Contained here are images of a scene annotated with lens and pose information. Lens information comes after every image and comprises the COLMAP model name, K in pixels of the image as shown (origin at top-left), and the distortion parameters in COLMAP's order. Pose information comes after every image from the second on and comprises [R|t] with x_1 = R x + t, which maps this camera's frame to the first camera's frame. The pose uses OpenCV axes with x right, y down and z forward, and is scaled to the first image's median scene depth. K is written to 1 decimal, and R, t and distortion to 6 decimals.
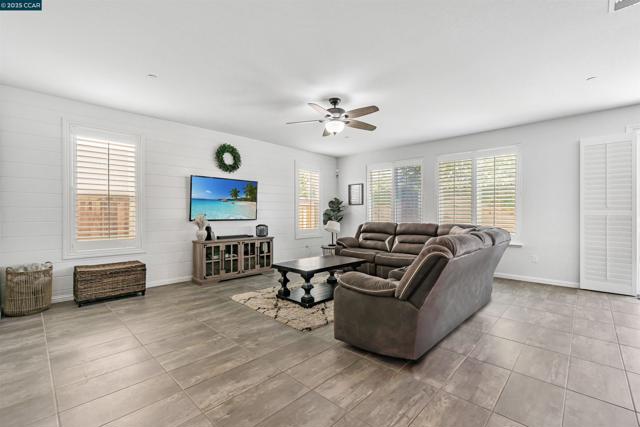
lens RADIAL K [[280.4, 0, 316.6], [0, 280.4, 214.0], [0, 0, 1]] dist [-0.003009, -0.000545]
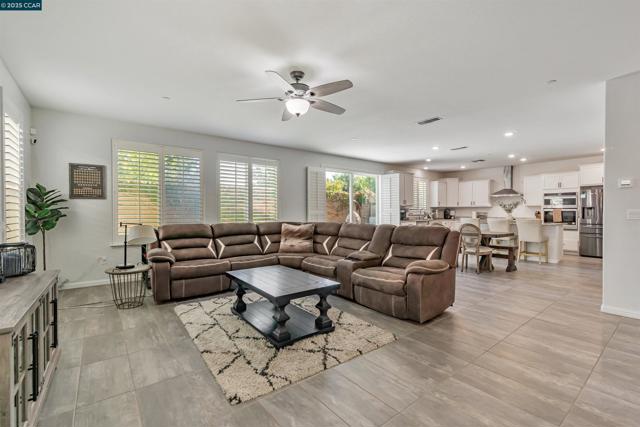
lens RADIAL K [[280.4, 0, 317.0], [0, 280.4, 213.1], [0, 0, 1]] dist [-0.003009, -0.000545]
pose [[0.157416, -0.001659, 0.987531, -0.520459], [0.005004, 0.999987, 0.000882, 0.000496], [-0.987520, 0.004803, 0.157422, 0.579498]]
